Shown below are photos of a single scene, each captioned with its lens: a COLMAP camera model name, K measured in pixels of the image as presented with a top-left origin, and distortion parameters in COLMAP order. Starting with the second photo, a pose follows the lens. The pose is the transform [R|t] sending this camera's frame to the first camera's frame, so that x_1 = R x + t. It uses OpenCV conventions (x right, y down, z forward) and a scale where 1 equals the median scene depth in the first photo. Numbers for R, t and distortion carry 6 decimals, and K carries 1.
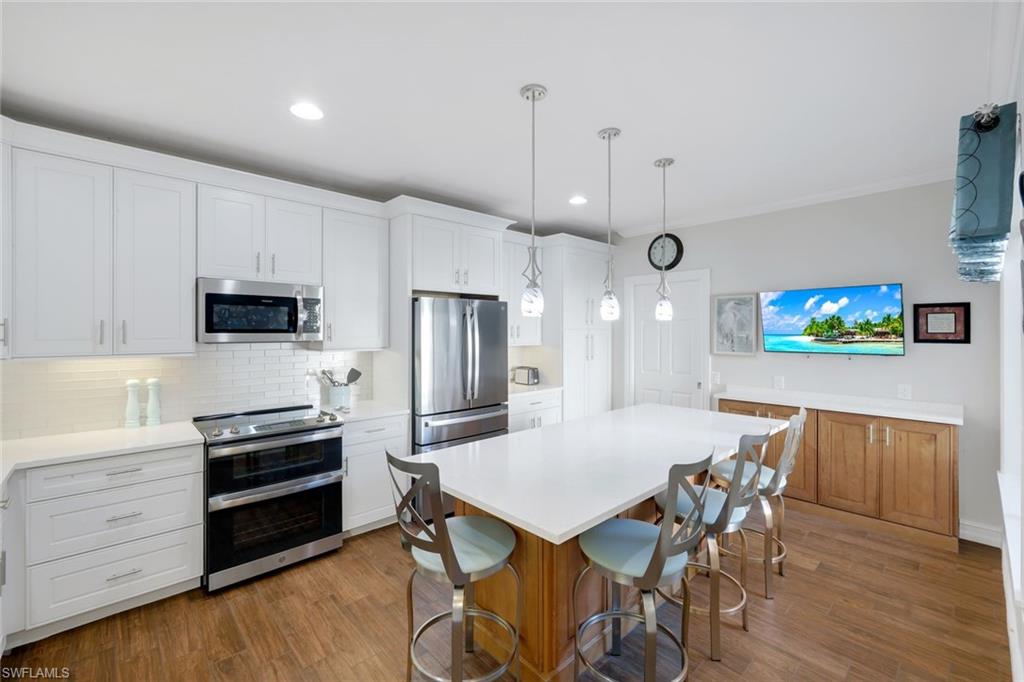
lens RADIAL K [[427.1, 0, 513.1], [0, 427.1, 334.1], [0, 0, 1]] dist [0.000837, -0.000040]
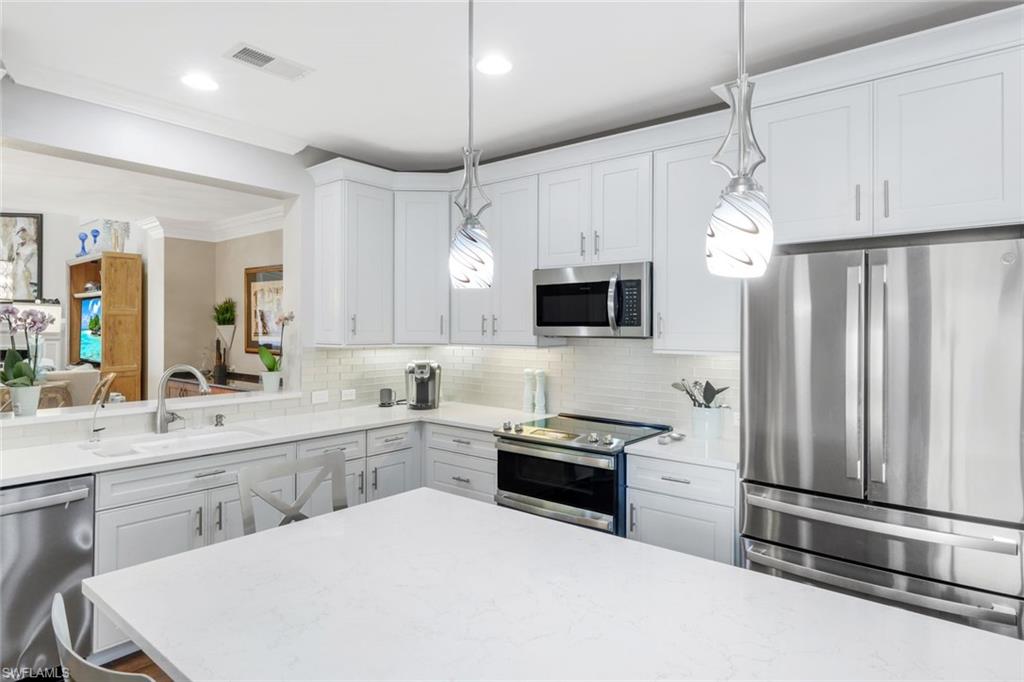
lens RADIAL K [[580.5, 0, 512.1], [0, 580.5, 331.1], [0, 0, 1]] dist [0.001753, 0.000411]
pose [[0.126244, 0.005416, -0.991984, 0.589936], [-0.011491, 0.999926, 0.003997, 0.004313], [0.991933, 0.010894, 0.126297, 0.768955]]
